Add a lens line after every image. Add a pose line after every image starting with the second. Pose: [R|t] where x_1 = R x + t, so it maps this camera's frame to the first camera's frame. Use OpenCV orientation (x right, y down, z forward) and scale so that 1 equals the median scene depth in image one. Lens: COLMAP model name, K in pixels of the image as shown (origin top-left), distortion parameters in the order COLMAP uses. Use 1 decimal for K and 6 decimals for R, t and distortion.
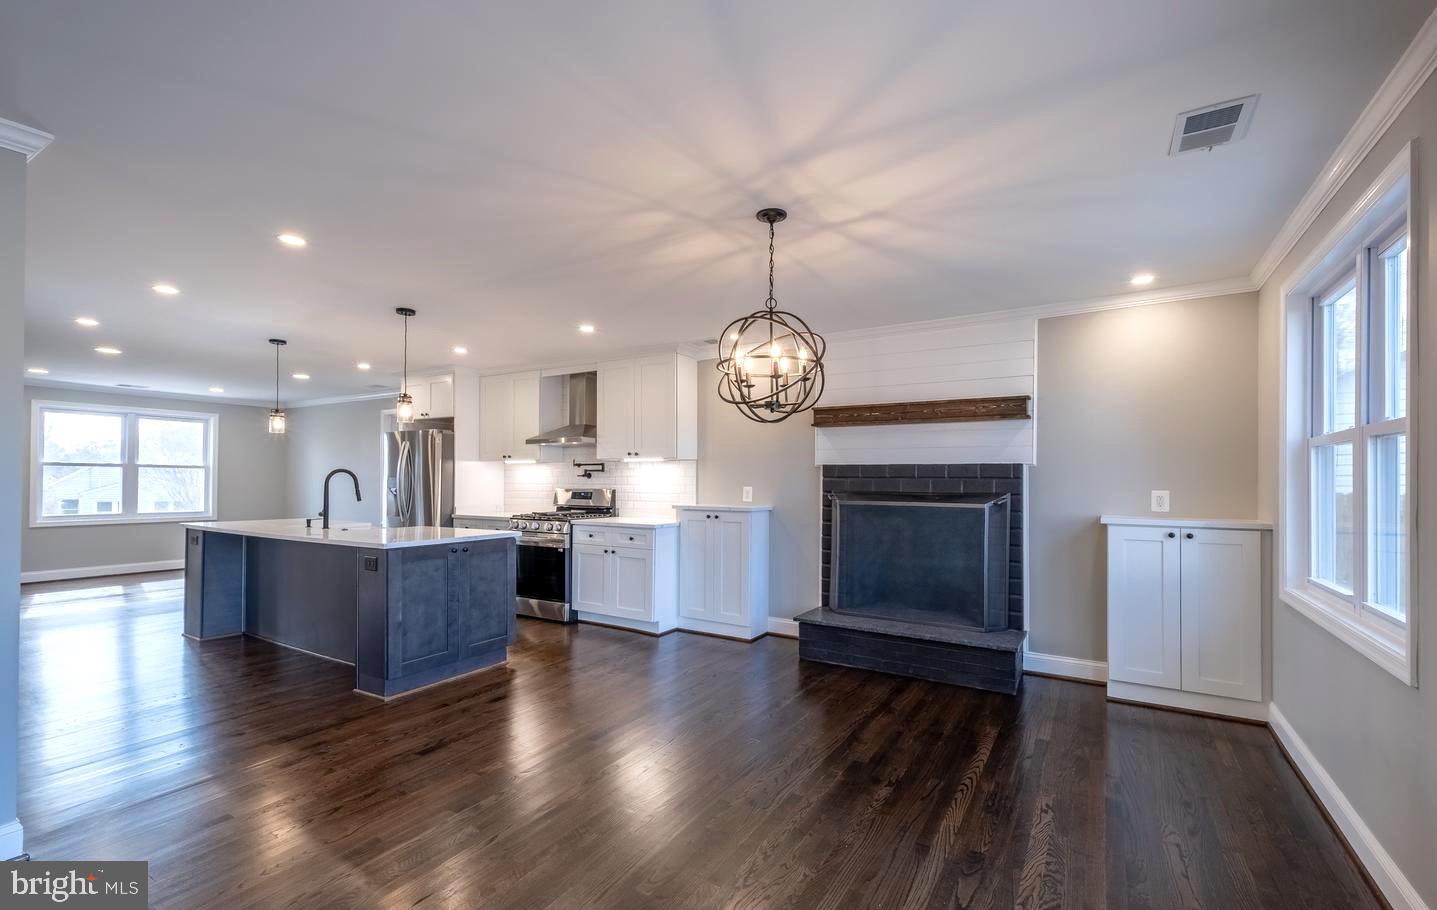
lens RADIAL K [[624.1, 0, 739.8], [0, 624.1, 478.3], [0, 0, 1]] dist [0.012143, -0.000160]
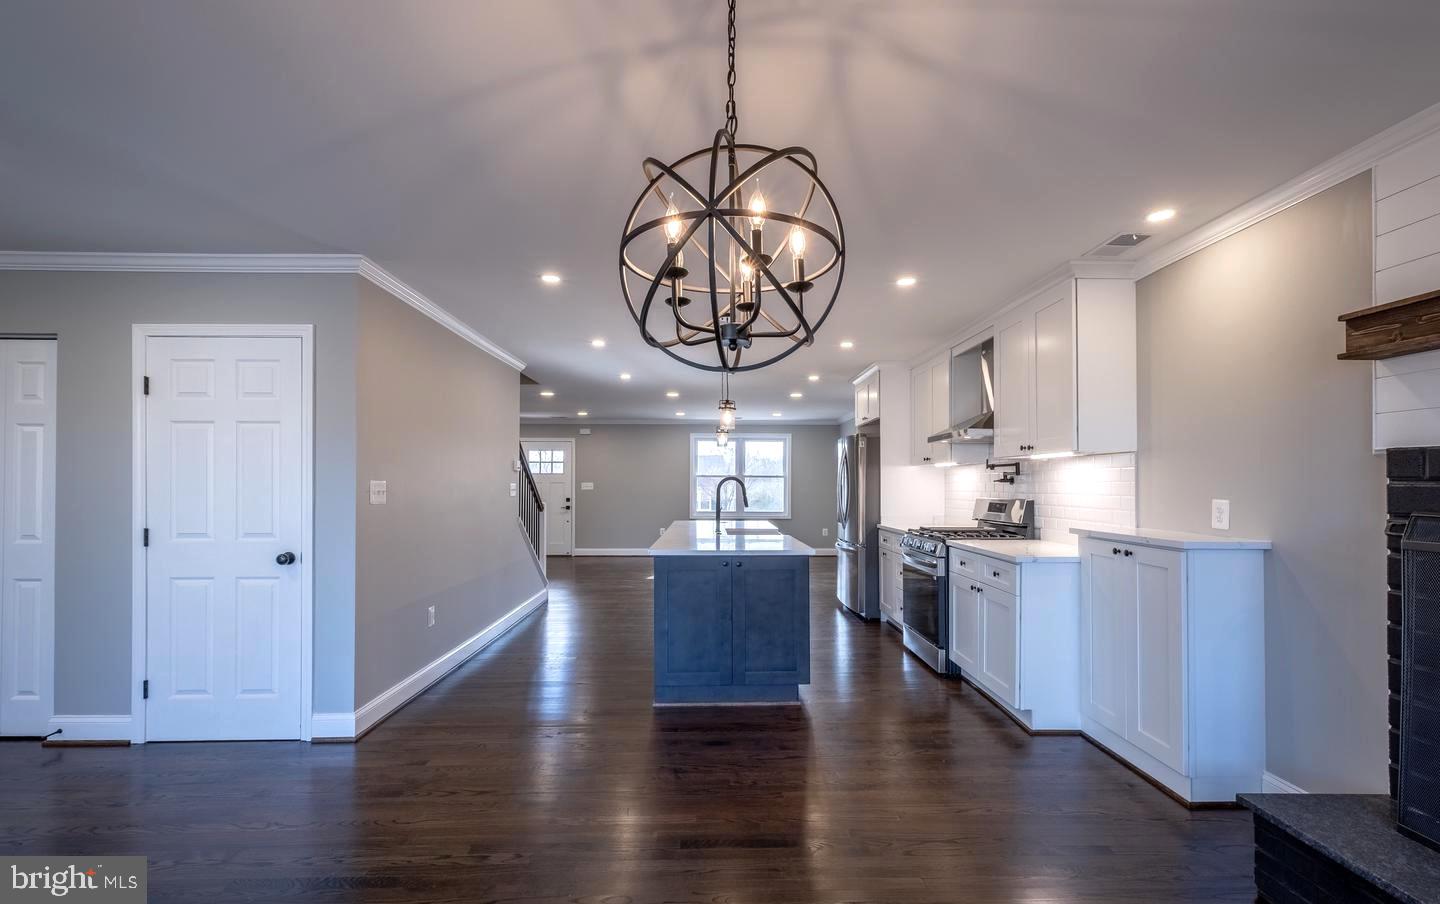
lens RADIAL K [[625.4, 0, 719.4], [0, 625.4, 480.5], [0, 0, 1]] dist [0.012143, -0.000160]
pose [[0.520779, -0.009673, -0.853637, 0.239946], [0.004438, 0.999953, -0.008624, 0.000473], [0.853680, 0.000703, 0.520797, 0.380585]]
